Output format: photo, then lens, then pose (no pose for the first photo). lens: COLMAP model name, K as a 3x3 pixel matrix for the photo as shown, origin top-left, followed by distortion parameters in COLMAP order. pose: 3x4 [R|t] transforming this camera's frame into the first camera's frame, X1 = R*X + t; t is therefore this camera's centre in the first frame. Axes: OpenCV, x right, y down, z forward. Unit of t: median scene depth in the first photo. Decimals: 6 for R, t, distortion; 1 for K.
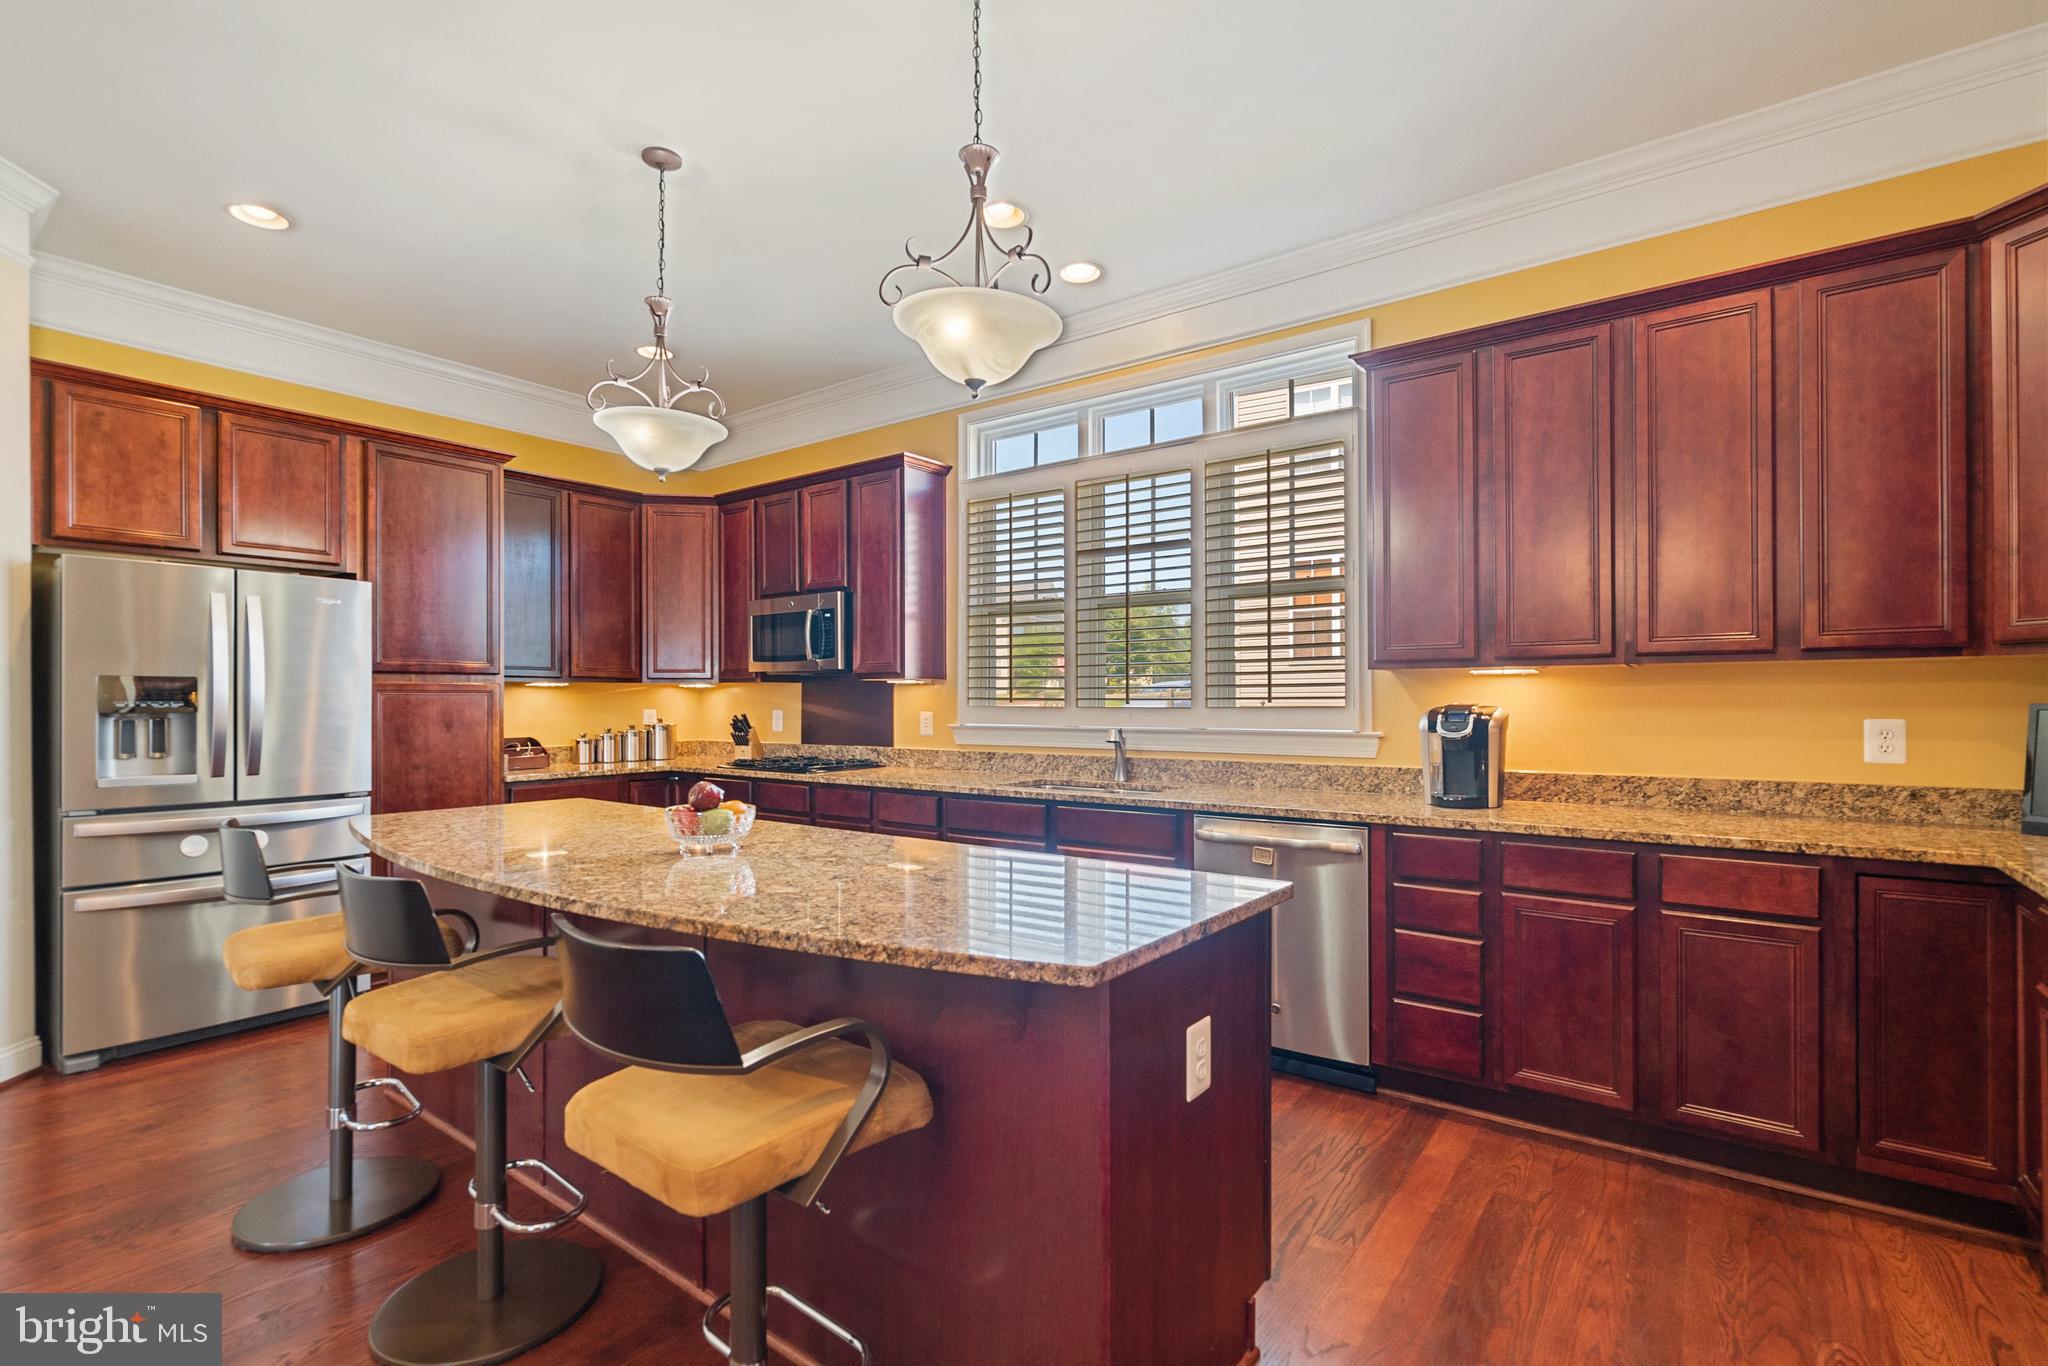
lens RADIAL K [[931.4, 0, 1016.7], [0, 931.4, 690.4], [0, 0, 1]] dist [-0.003367, 0.000348]
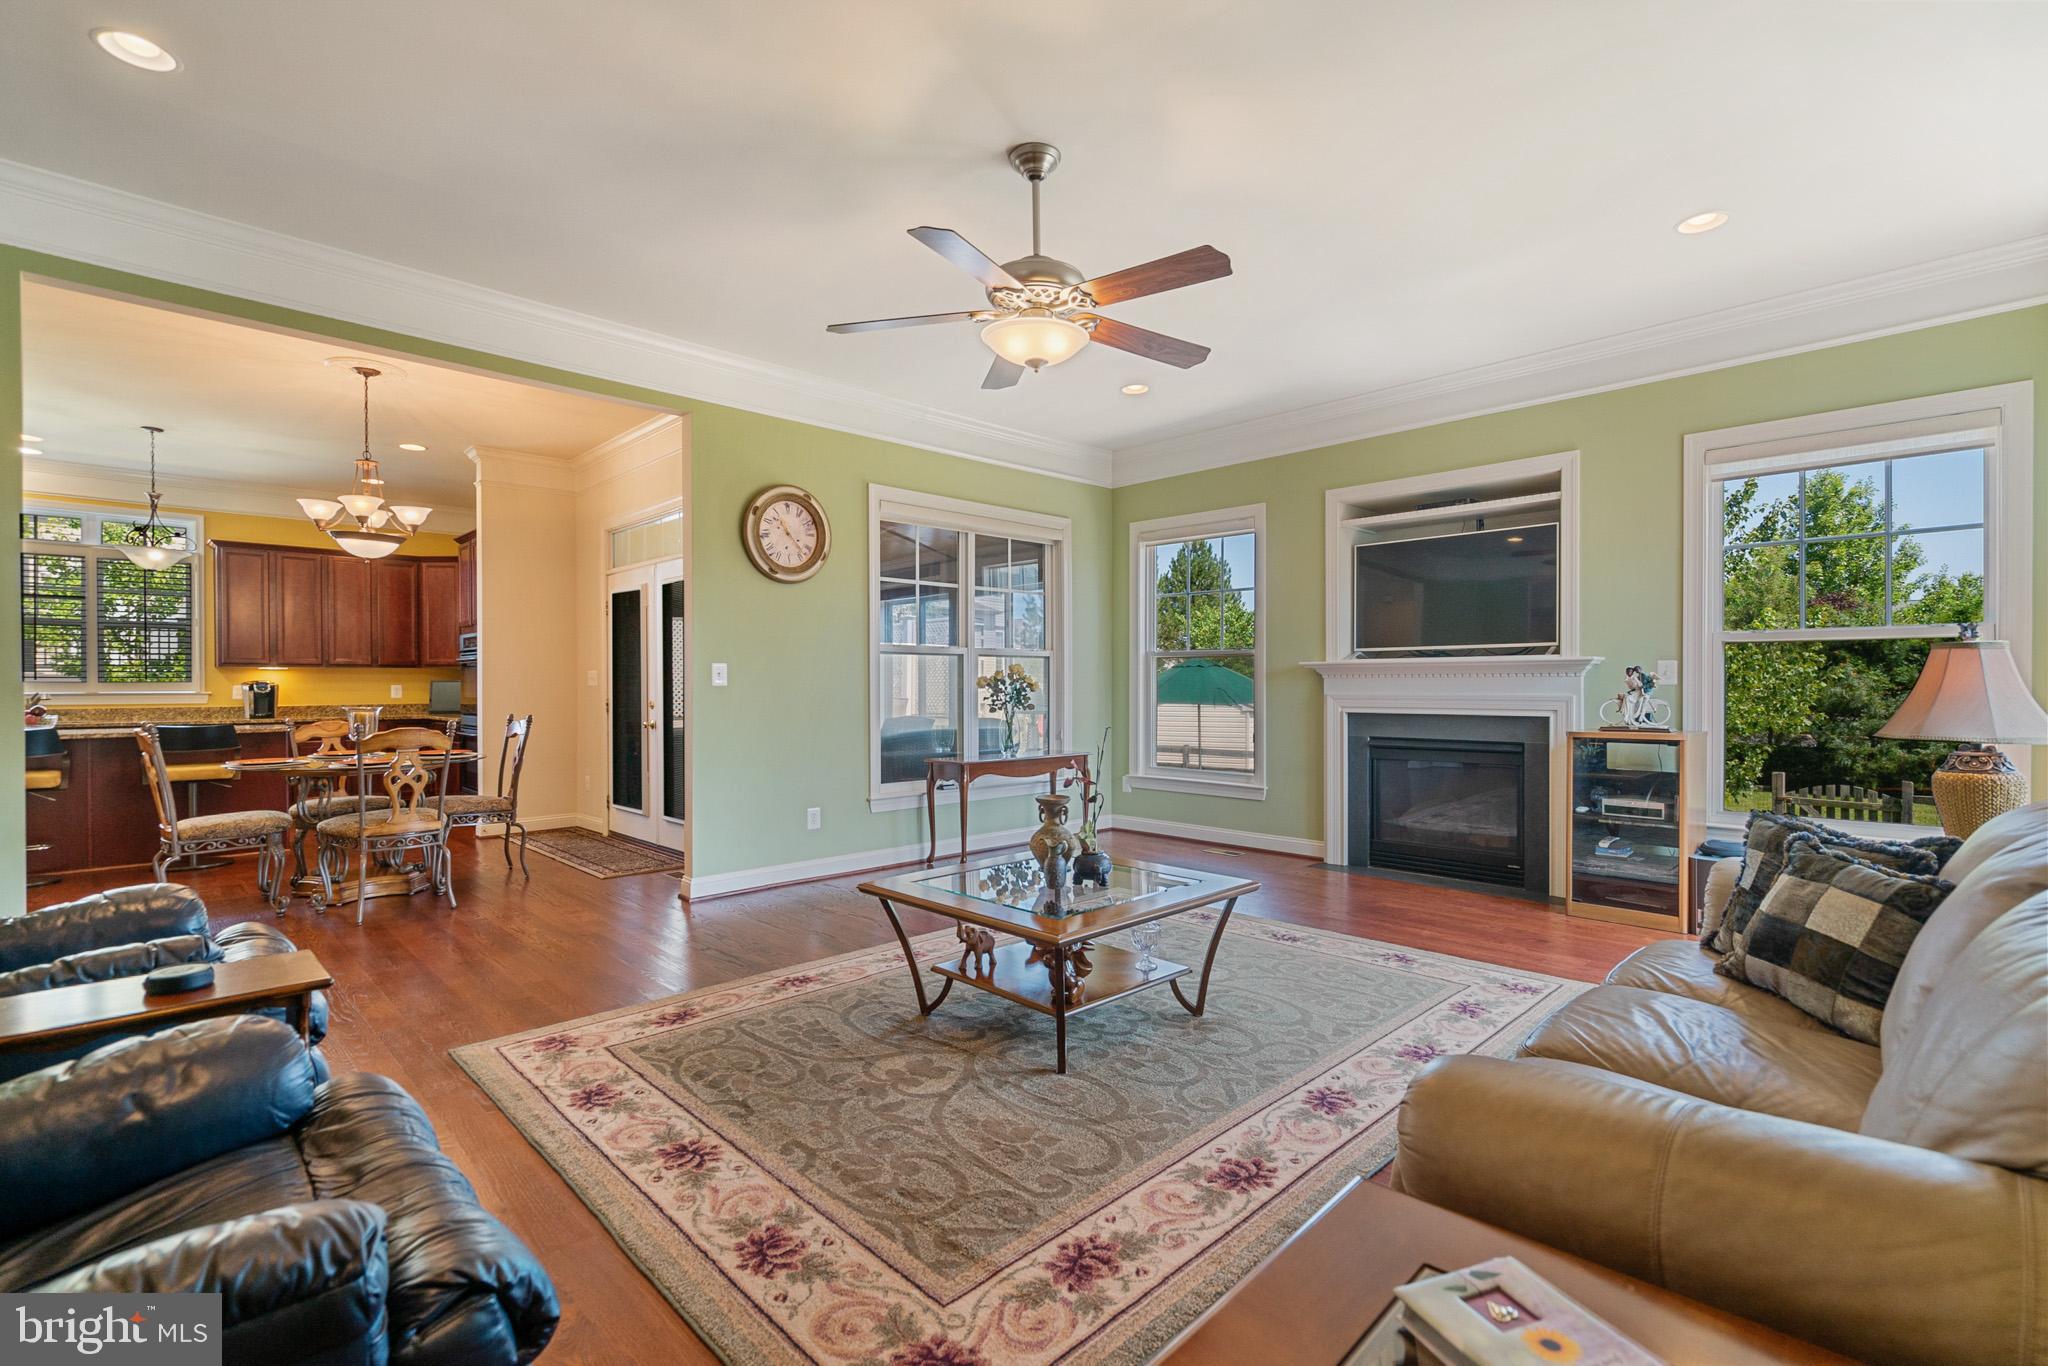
lens RADIAL K [[931.4, 0, 1019.3], [0, 931.4, 684.8], [0, 0, 1]] dist [-0.003367, 0.000348]
pose [[0.162887, 0.002538, 0.986641, -1.916717], [-0.004355, 0.999989, -0.001853, 0.023500], [-0.986635, -0.003995, 0.162896, -1.688042]]
